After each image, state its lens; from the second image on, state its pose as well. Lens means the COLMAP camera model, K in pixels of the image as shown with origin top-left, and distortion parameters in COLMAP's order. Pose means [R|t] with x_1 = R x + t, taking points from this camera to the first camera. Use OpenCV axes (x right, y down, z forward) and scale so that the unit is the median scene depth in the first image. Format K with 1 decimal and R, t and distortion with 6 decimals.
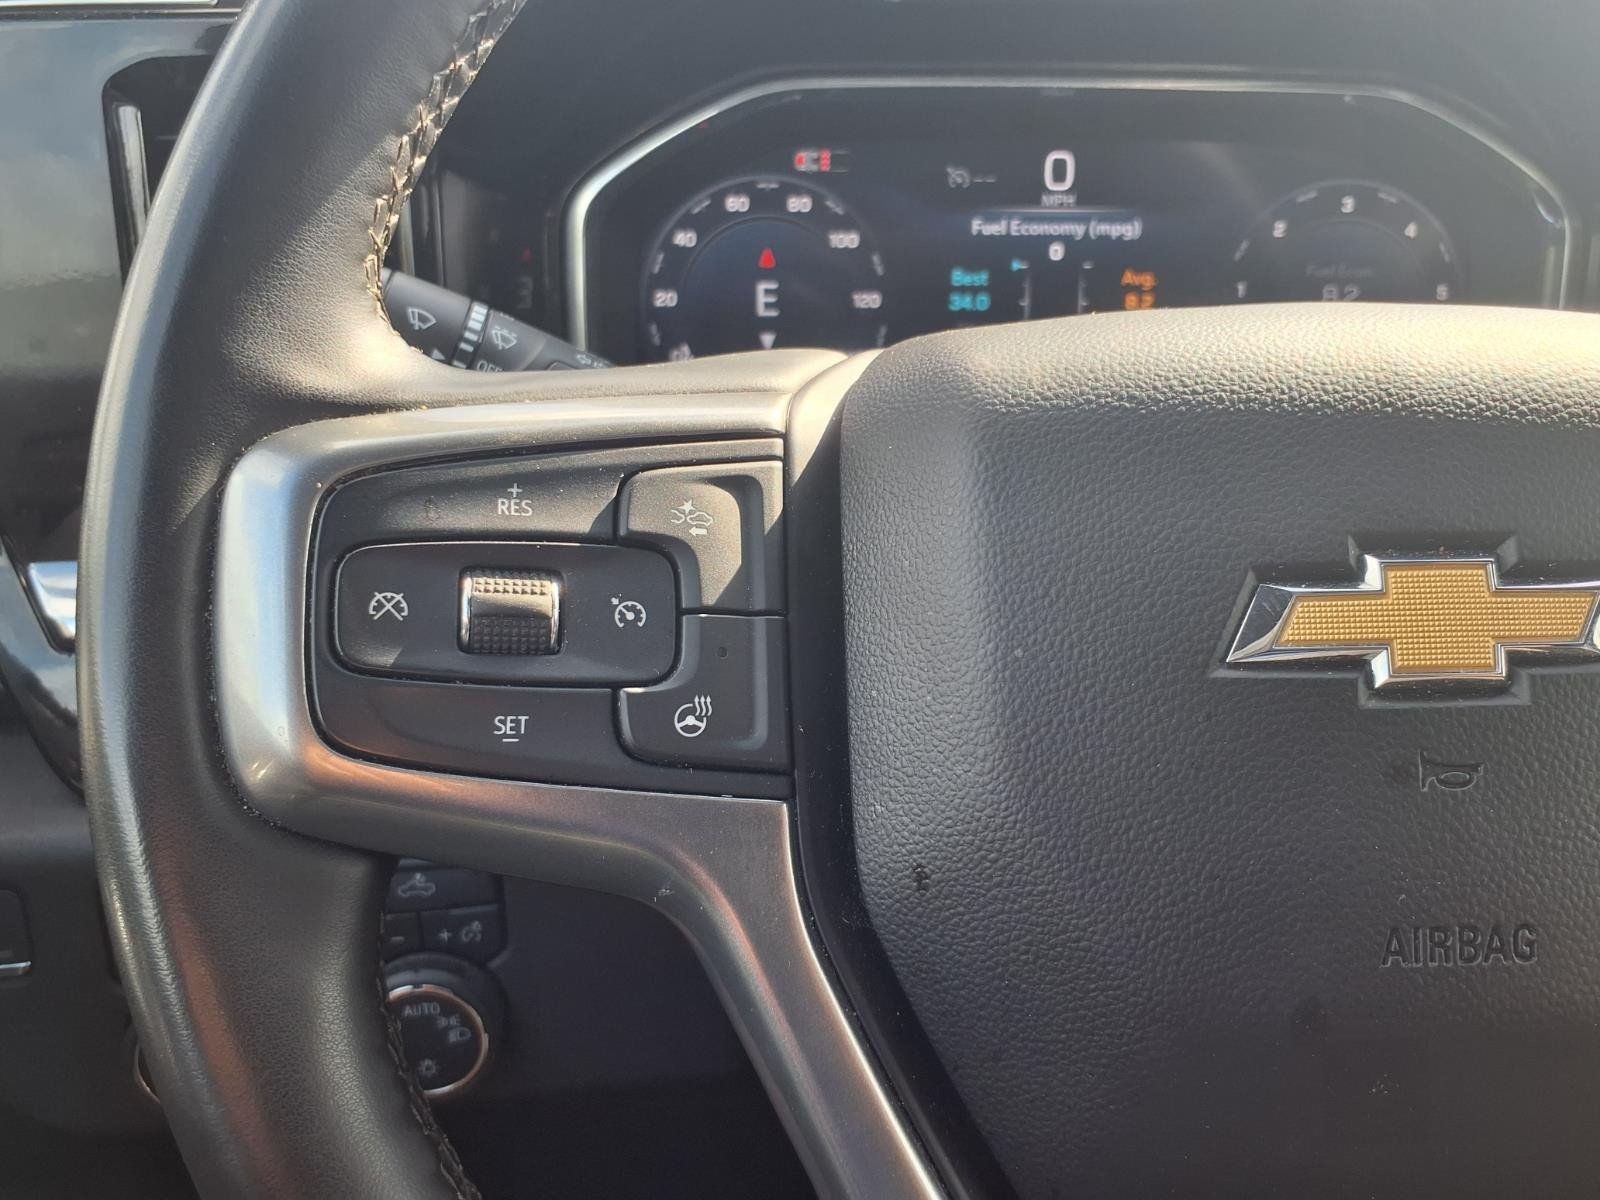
lens RADIAL K [[1280.0, 0, 778.6], [0, 1280.0, 597.1], [0, 0, 1]] dist [-0.002689, -0.007179]
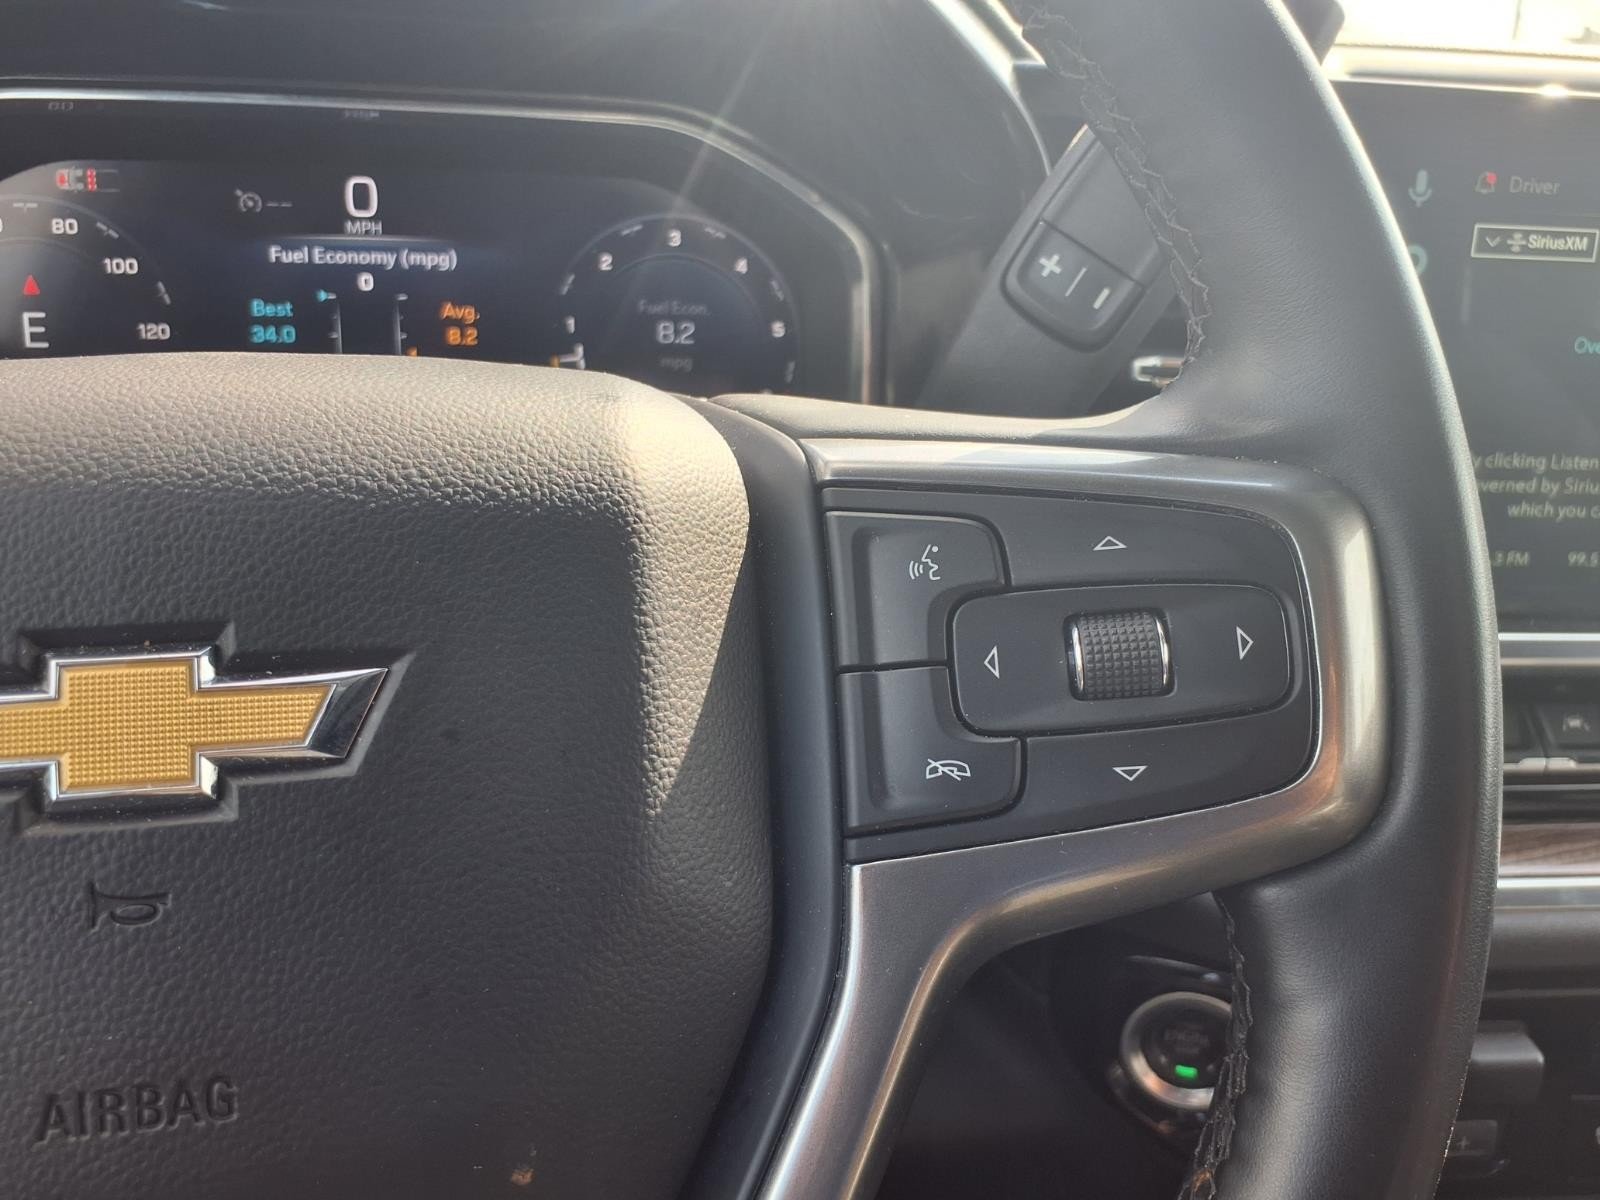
lens RADIAL K [[1235.1, 0, 796.7], [0, 1235.1, 598.1], [0, 0, 1]] dist [0.001494, -0.009619]
pose [[0.984962, -0.027829, 0.170517, 0.372844], [0.028811, 0.999579, -0.003284, -0.024145], [-0.170354, 0.008148, 0.985349, 0.047051]]
